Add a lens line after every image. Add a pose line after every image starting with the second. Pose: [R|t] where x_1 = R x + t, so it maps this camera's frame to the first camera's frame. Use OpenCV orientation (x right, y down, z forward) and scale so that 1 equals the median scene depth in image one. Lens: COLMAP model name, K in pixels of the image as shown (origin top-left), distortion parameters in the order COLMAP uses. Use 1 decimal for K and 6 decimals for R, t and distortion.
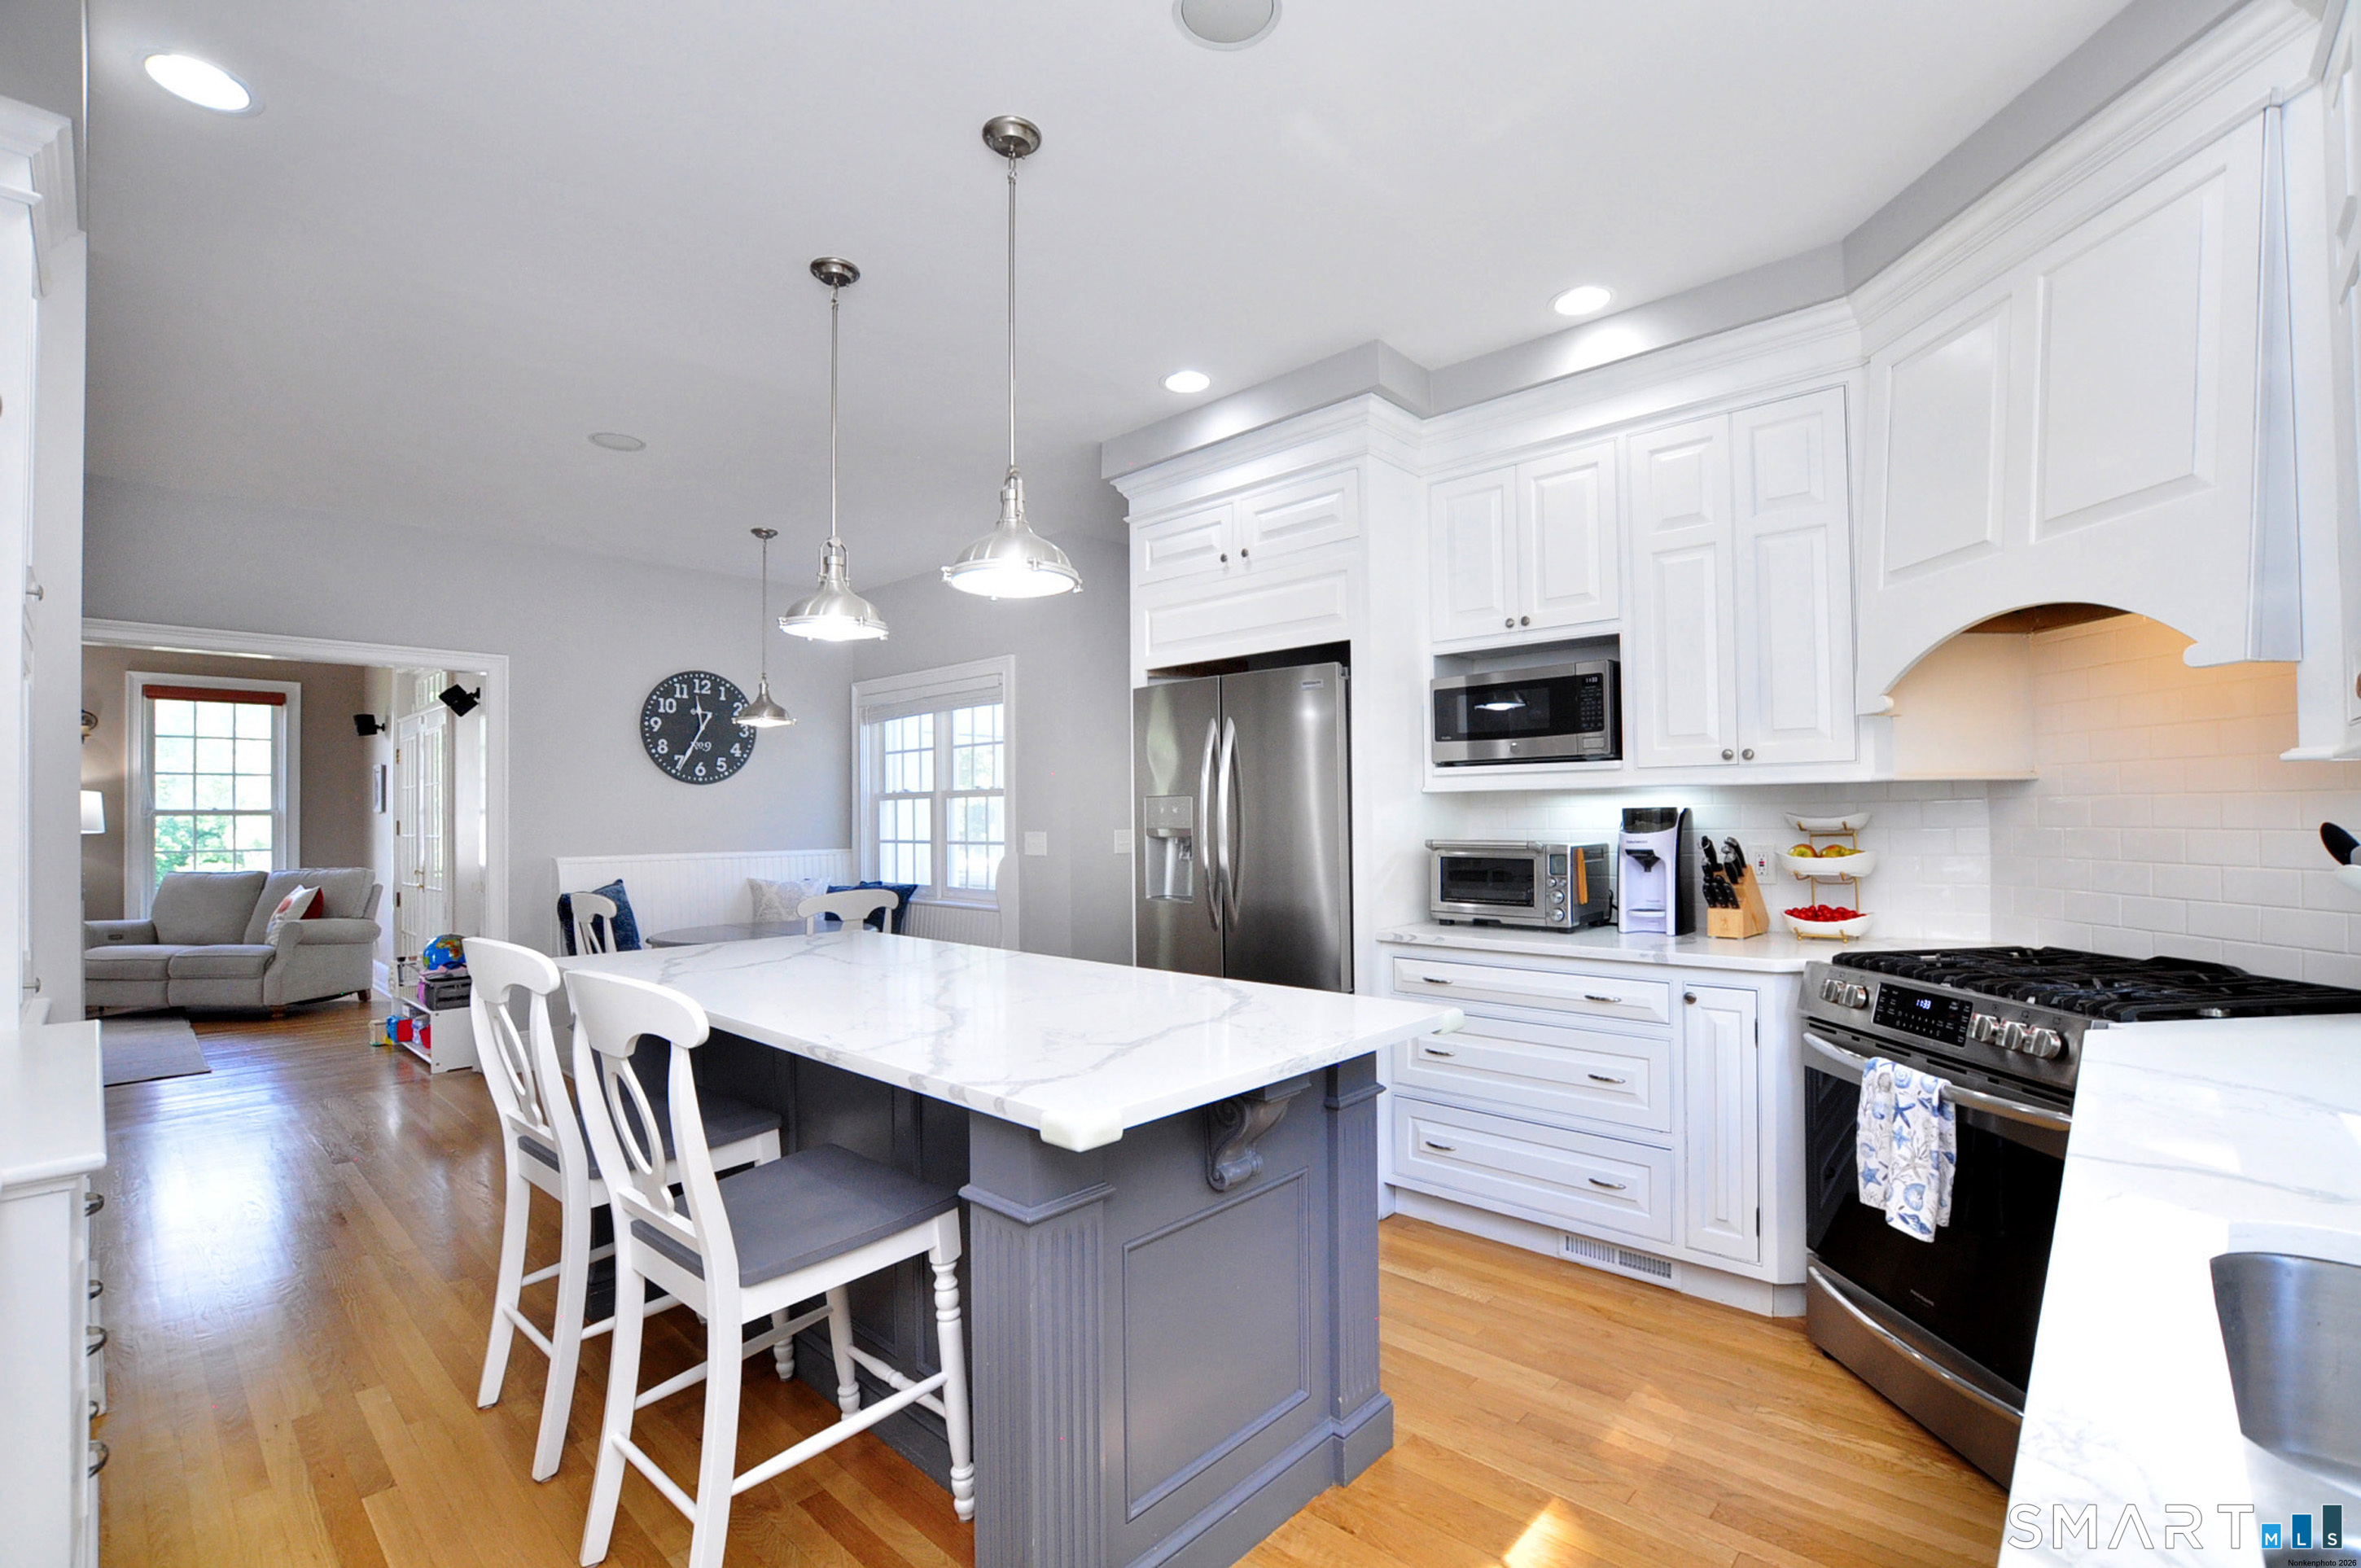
lens RADIAL K [[1039.3, 0, 1181.9], [0, 1039.3, 801.7], [0, 0, 1]] dist [-0.024266, 0.000257]
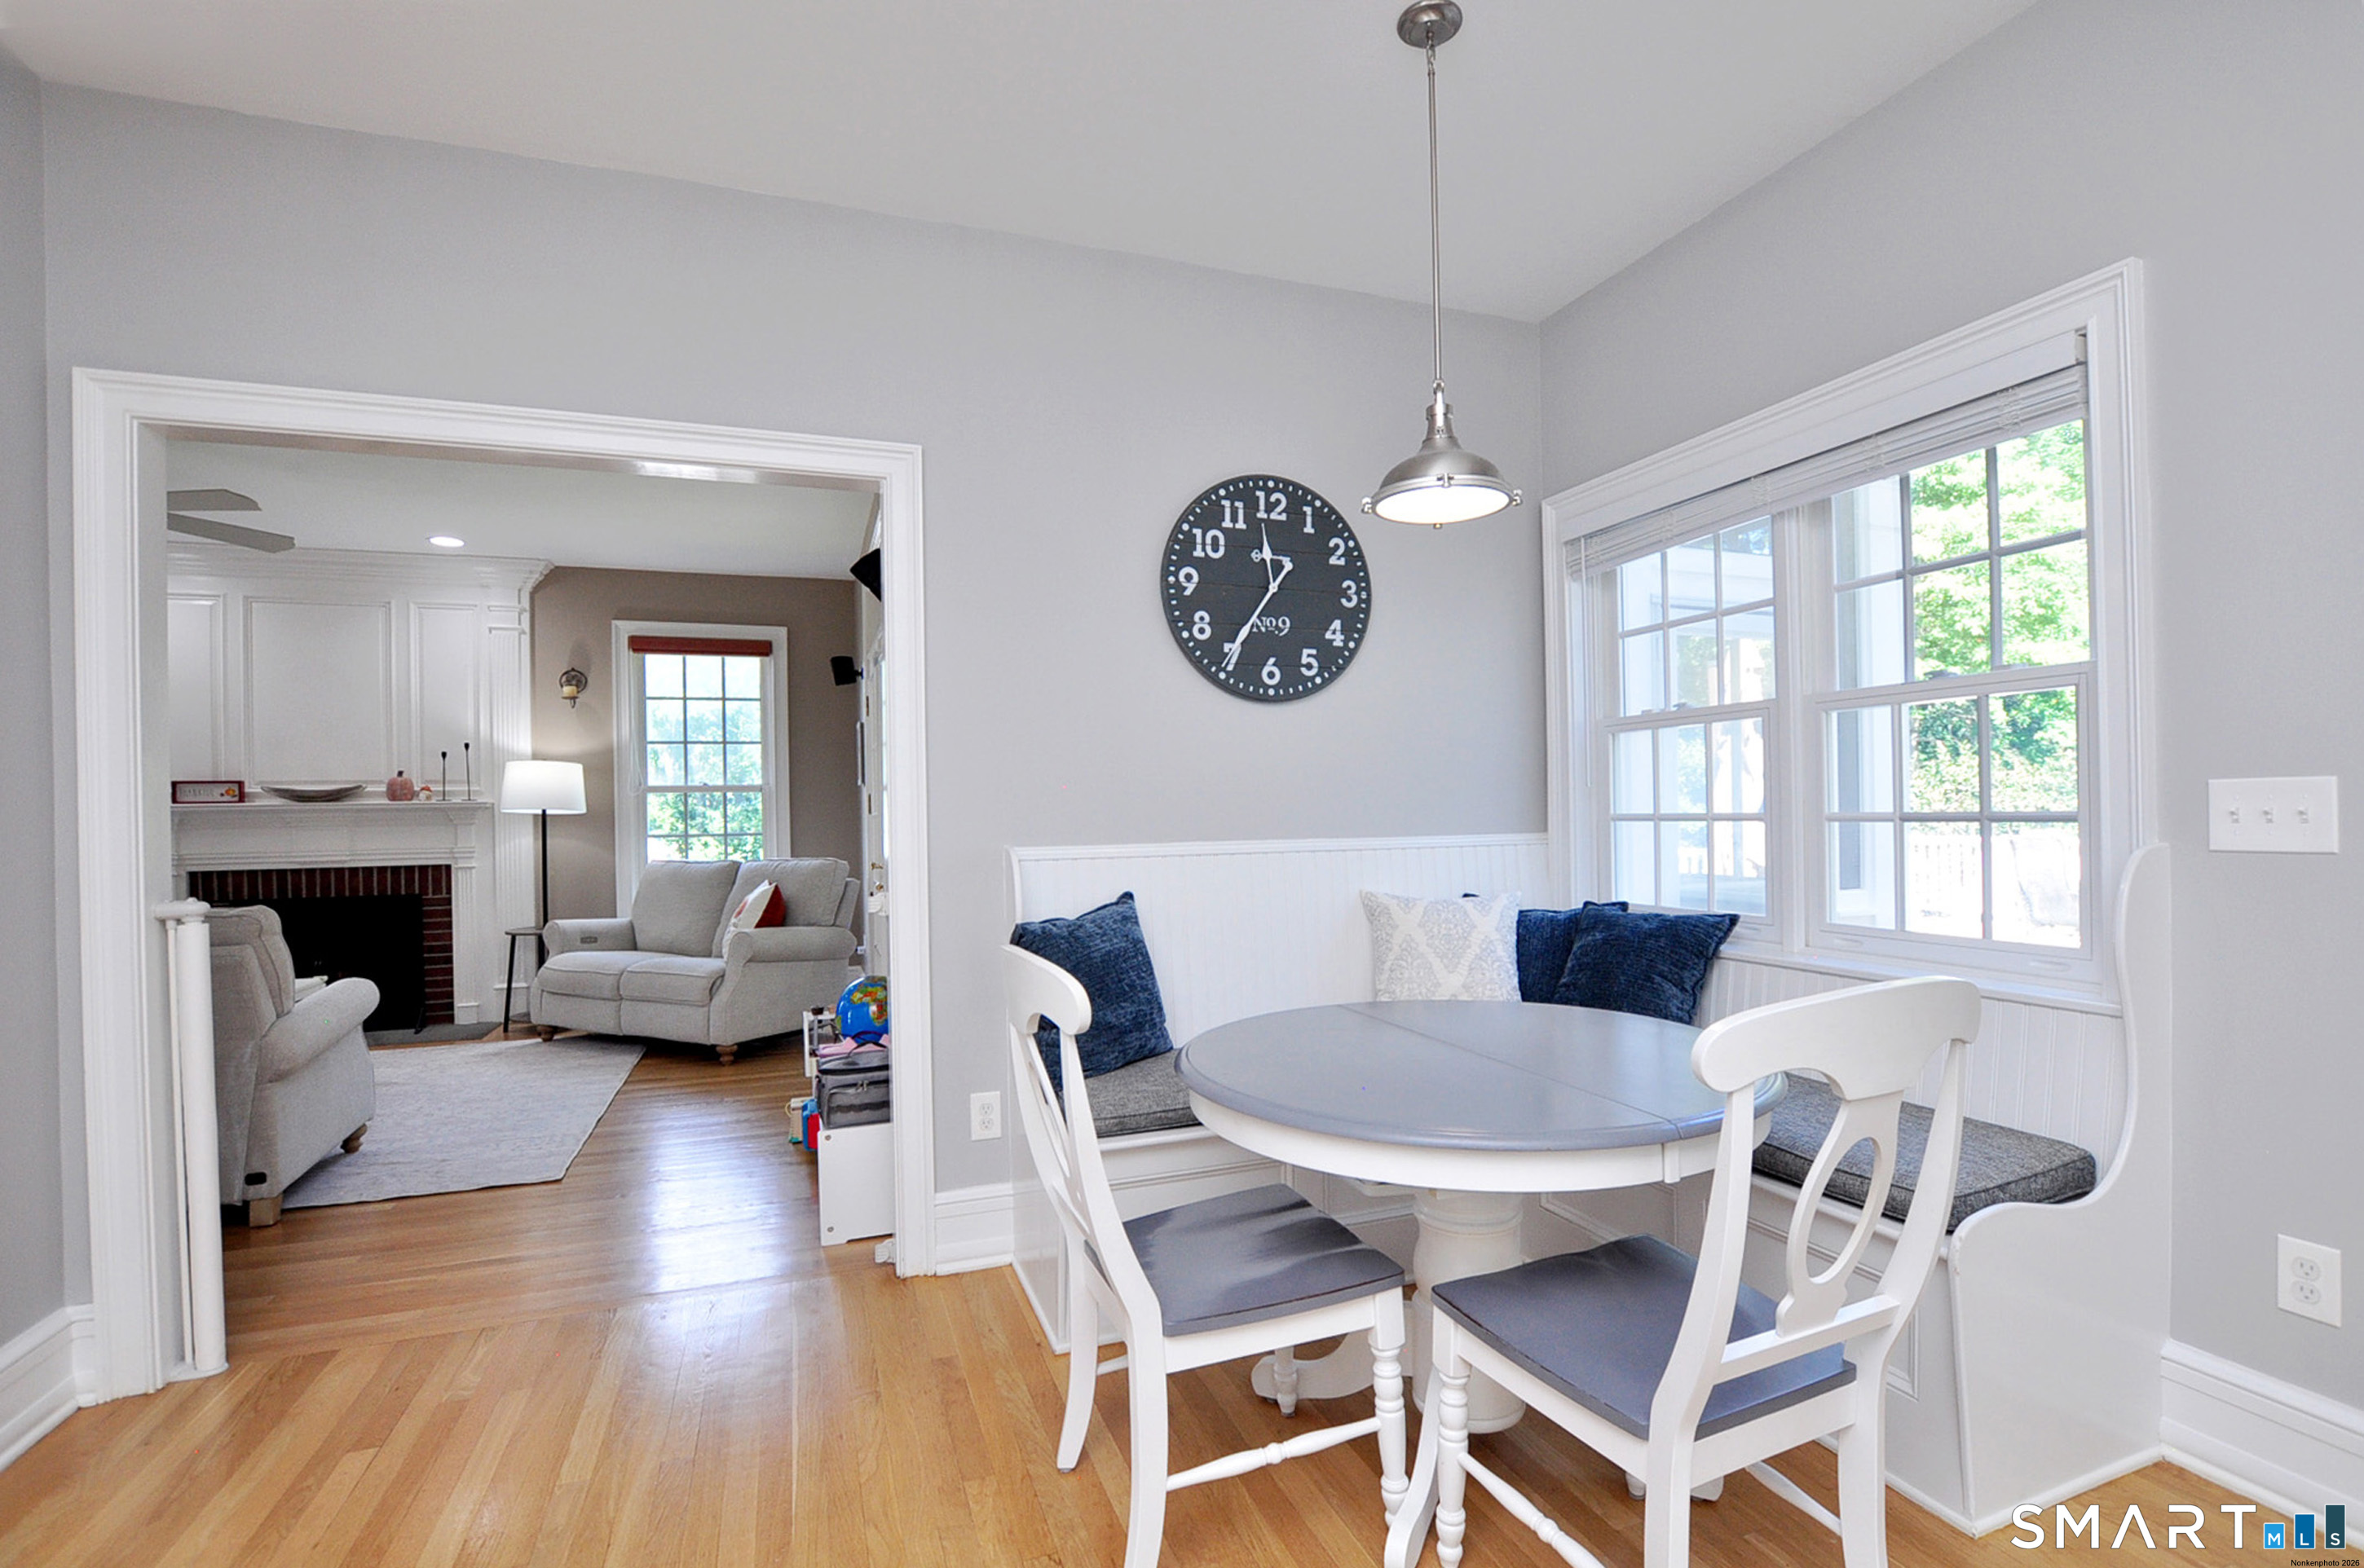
lens RADIAL K [[1040.5, 0, 1183.4], [0, 1040.5, 801.7], [0, 0, 1]] dist [-0.024266, 0.000257]
pose [[0.889951, -0.010515, -0.455934, -0.255844], [0.015370, 0.999858, 0.006942, 0.024970], [0.455796, -0.013186, 0.889987, 0.496183]]
